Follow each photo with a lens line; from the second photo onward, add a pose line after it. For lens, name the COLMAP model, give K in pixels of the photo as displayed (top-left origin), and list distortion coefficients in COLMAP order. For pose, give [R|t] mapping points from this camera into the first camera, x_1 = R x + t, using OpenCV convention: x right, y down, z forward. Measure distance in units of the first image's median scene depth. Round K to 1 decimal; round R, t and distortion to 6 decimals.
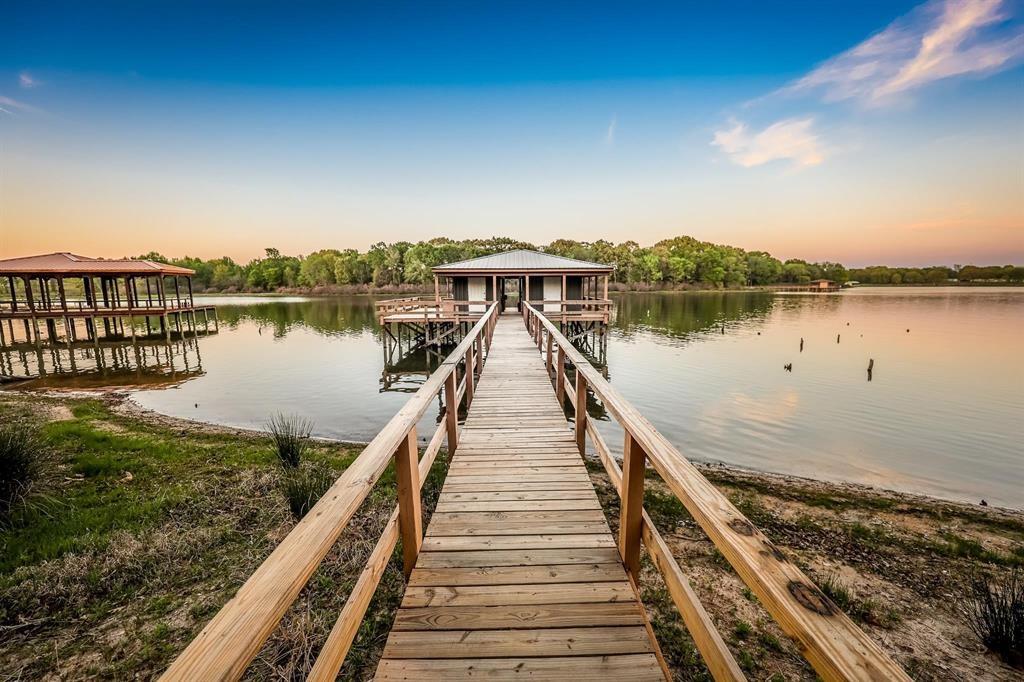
lens RADIAL K [[412.1, 0, 513.2], [0, 412.1, 338.1], [0, 0, 1]] dist [0.002505, 0.000576]
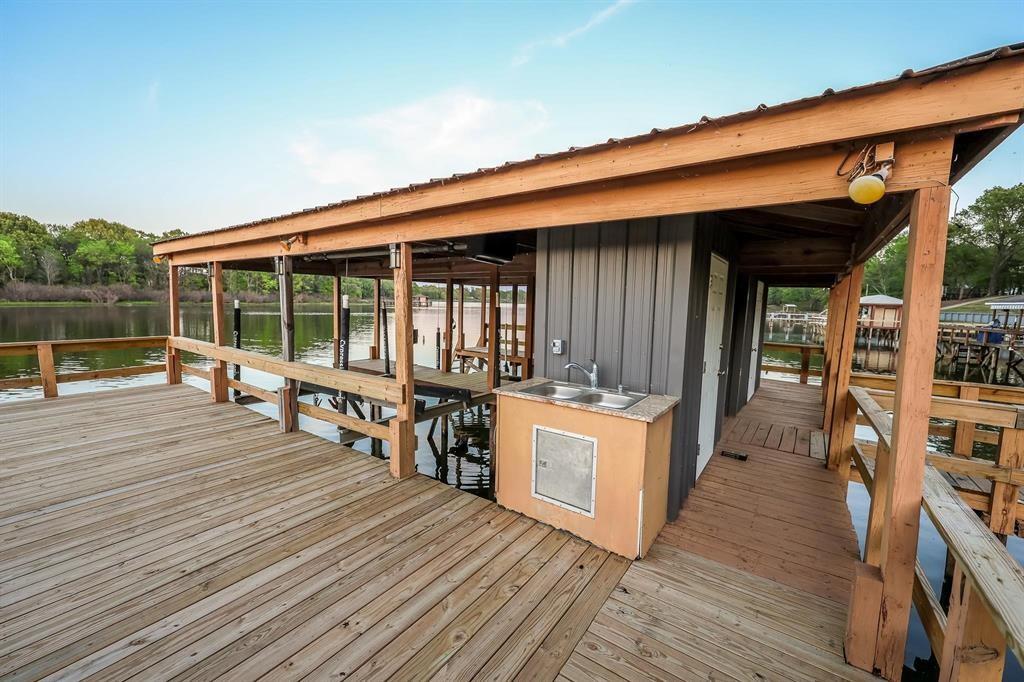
lens RADIAL K [[412.1, 0, 509.6], [0, 412.1, 340.3], [0, 0, 1]] dist [0.002505, 0.000576]
pose [[0.600269, -0.055377, 0.797879, -0.195615], [0.072330, 0.997271, 0.014800, -0.114222], [-0.796521, 0.048826, 0.602636, 0.868993]]
